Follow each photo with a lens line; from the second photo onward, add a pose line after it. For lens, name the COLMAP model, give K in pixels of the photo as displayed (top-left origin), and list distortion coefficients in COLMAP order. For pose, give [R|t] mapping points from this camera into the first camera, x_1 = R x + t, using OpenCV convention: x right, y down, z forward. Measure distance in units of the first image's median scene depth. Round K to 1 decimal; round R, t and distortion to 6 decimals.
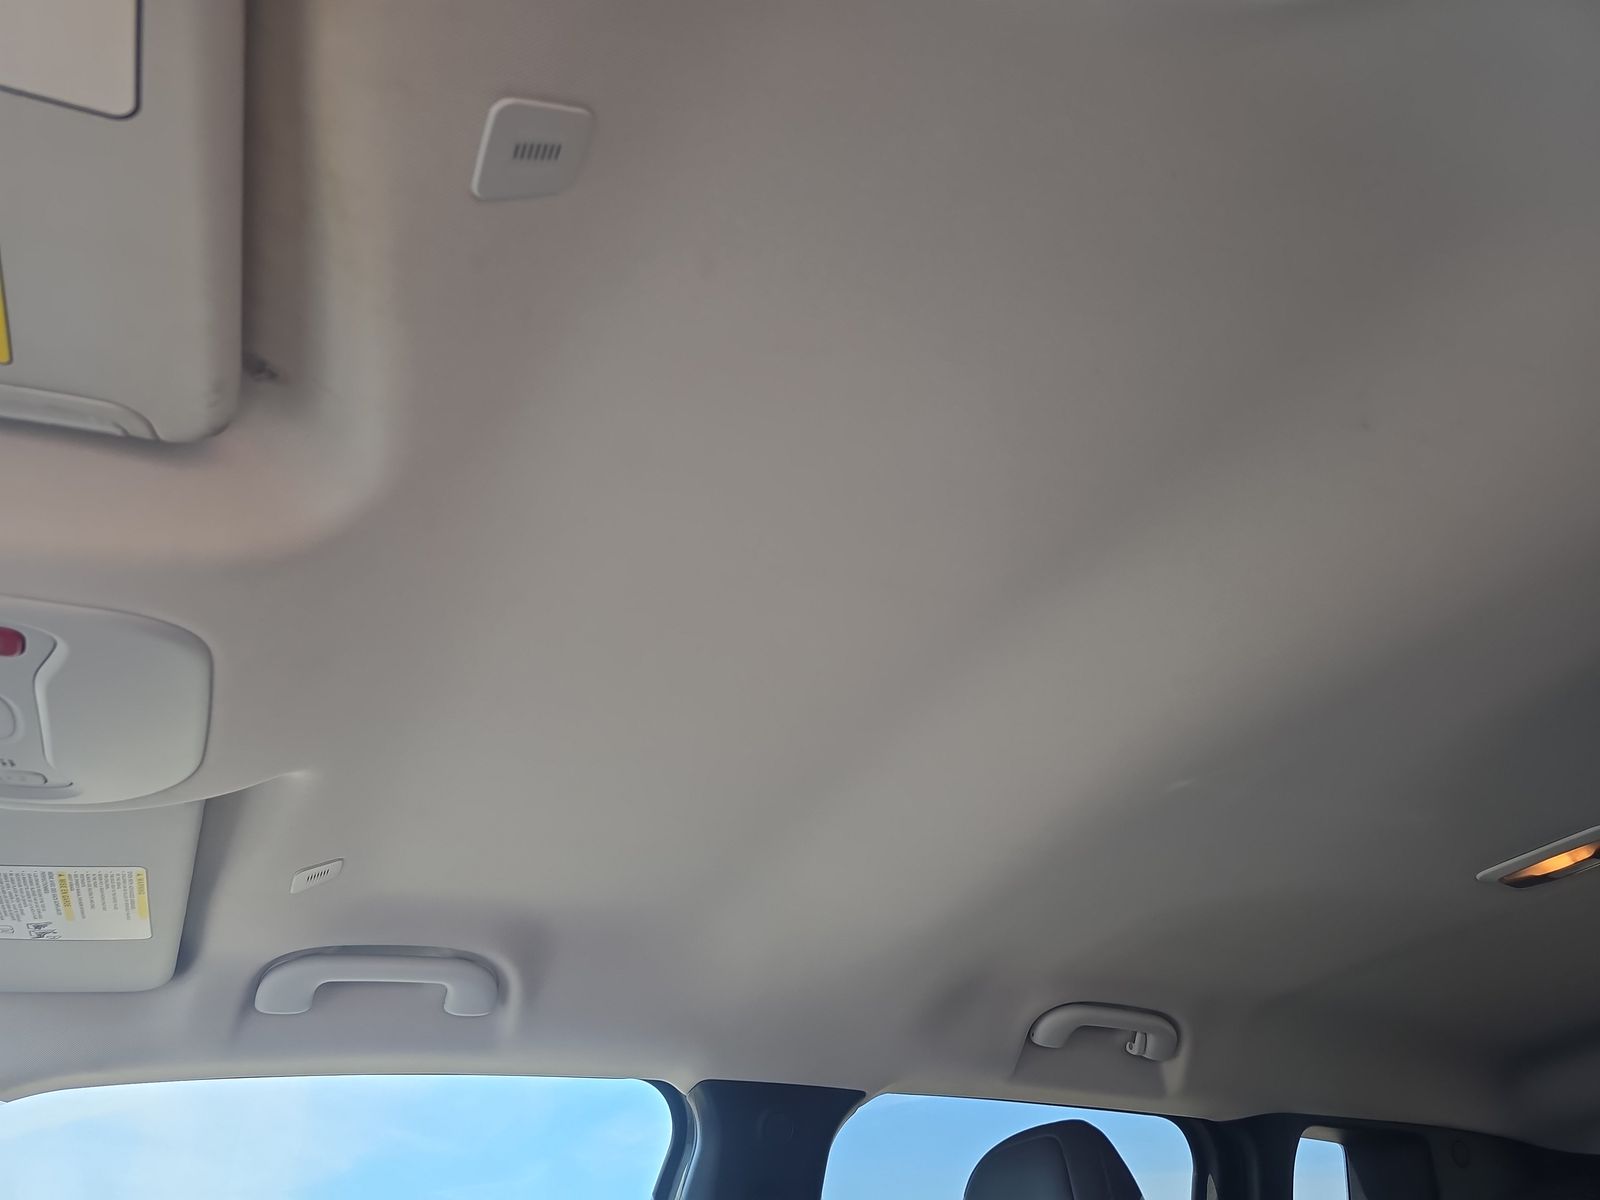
lens RADIAL K [[1065.9, 0, 798.4], [0, 1065.9, 598.1], [0, 0, 1]] dist [0.003535, -0.004267]
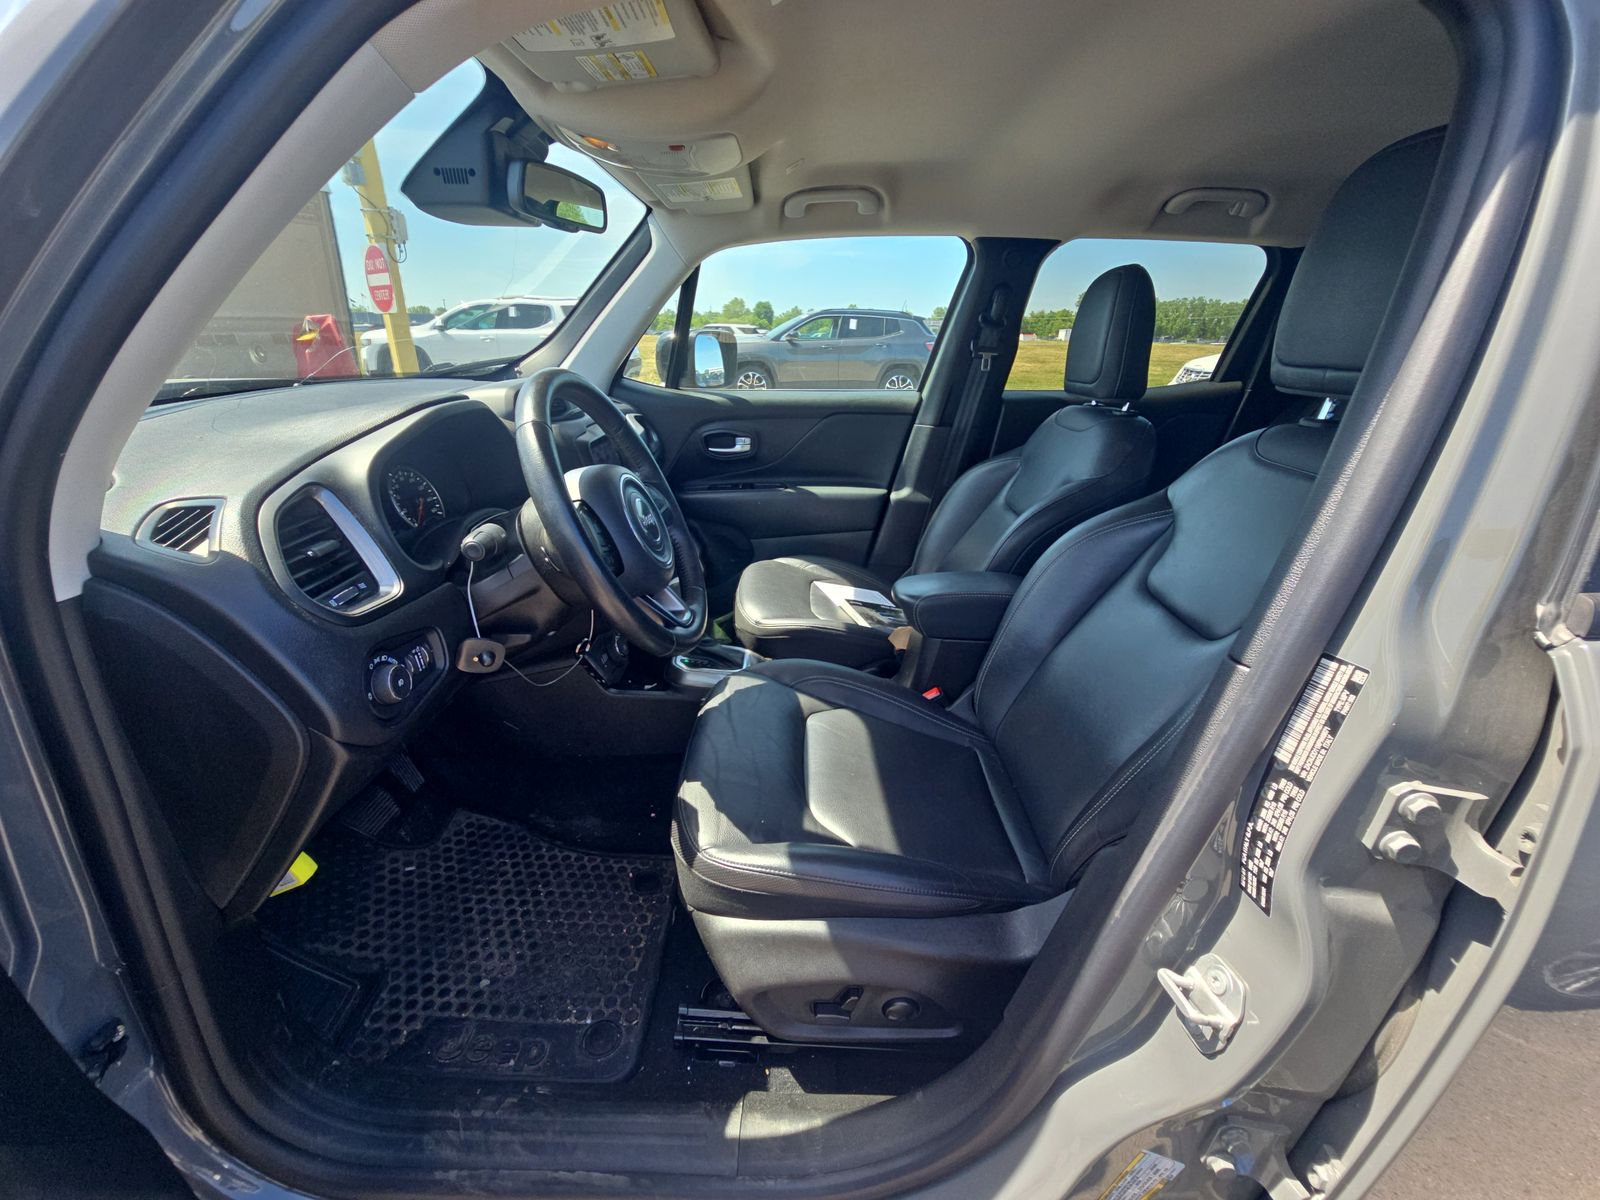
lens RADIAL K [[642.4, 0, 796.5], [0, 642.4, 598.6], [0, 0, 1]] dist [-0.001431, -0.000047]
pose [[0.899378, 0.213707, -0.381378, 0.264912], [0.208302, 0.557498, 0.803621, -0.300700], [0.384356, -0.802201, 0.456886, -0.379216]]
